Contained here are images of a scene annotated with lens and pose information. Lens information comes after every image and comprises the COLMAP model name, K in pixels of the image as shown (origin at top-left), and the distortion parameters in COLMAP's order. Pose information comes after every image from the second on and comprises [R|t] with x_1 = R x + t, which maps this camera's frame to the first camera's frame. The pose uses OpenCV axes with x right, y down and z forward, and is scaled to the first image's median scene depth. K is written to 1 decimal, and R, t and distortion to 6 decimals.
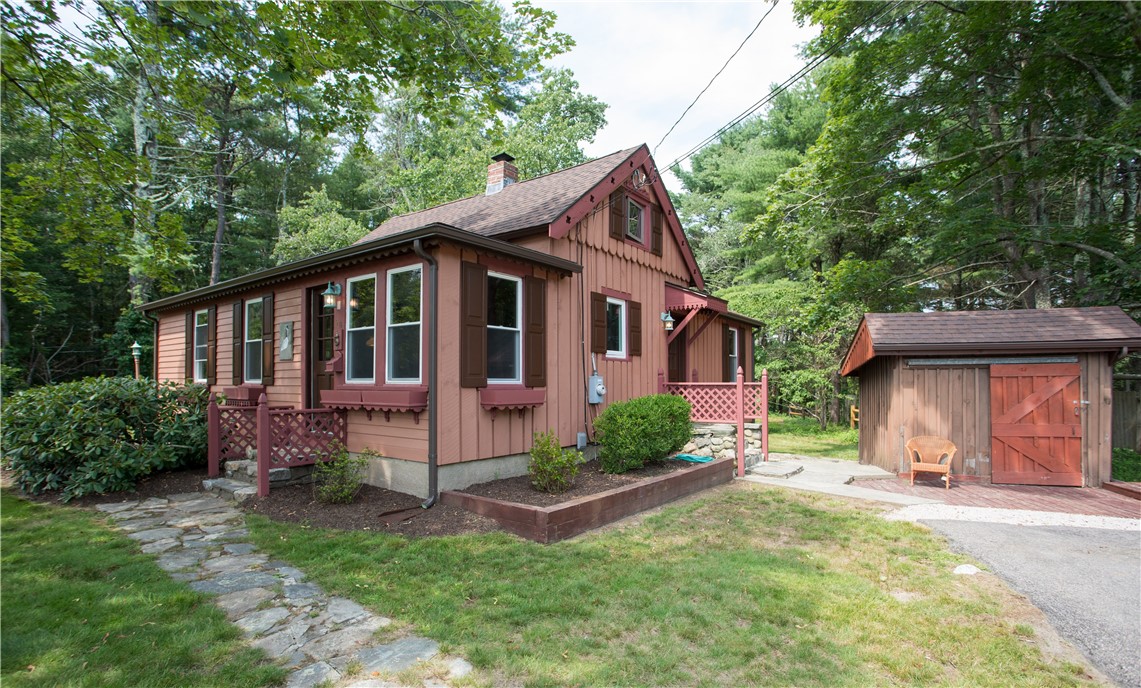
lens RADIAL K [[552.5, 0, 573.7], [0, 552.5, 374.0], [0, 0, 1]] dist [-0.035982, 0.000013]
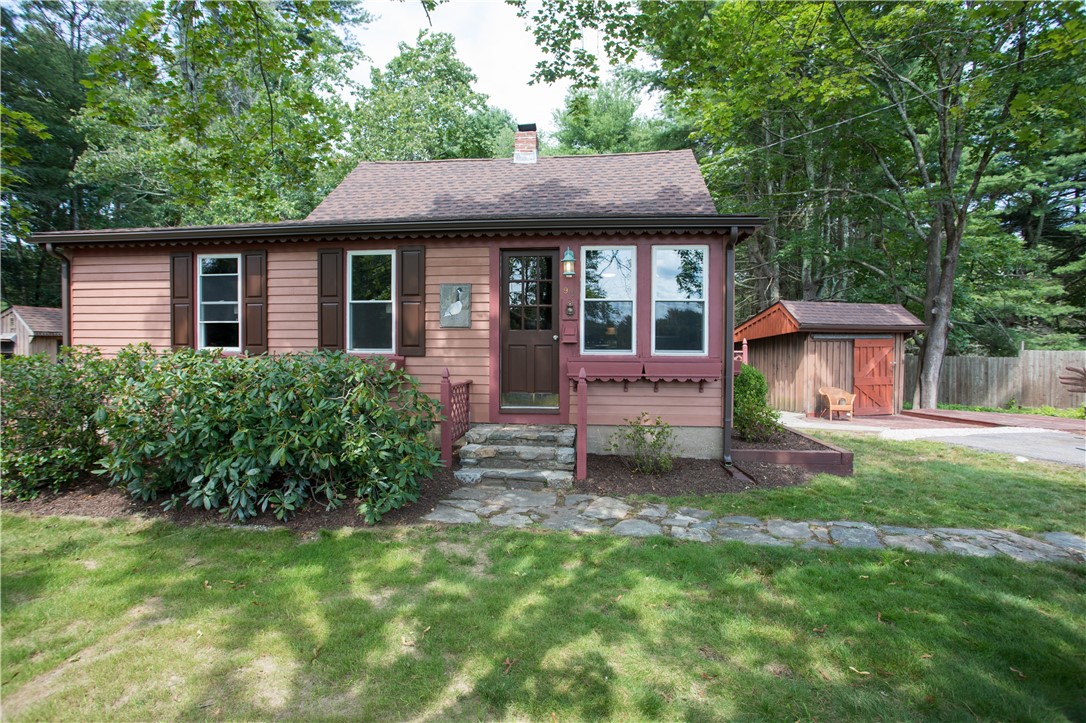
lens RADIAL K [[525.1, 0, 544.9], [0, 525.1, 352.1], [0, 0, 1]] dist [-0.077104, 0.030183]
pose [[0.857219, -0.003834, 0.514938, -0.799273], [-0.012133, 0.999544, 0.027639, -0.010183], [-0.514810, -0.029940, 0.856782, 0.205410]]
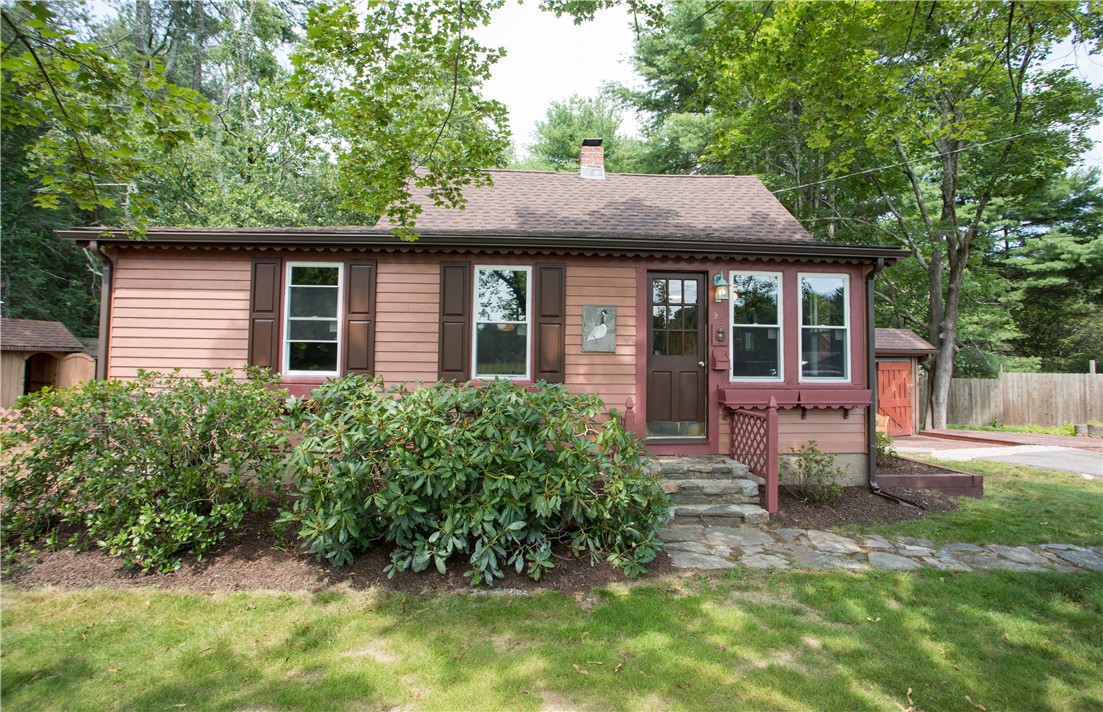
lens RADIAL K [[548.3, 0, 562.8], [0, 548.3, 336.6], [0, 0, 1]] dist [-0.078353, 0.032316]
pose [[0.765357, 0.040340, 0.642341, -1.043303], [-0.021547, 0.999080, -0.037070, -0.016107], [-0.643245, 0.014531, 0.765522, 0.399789]]
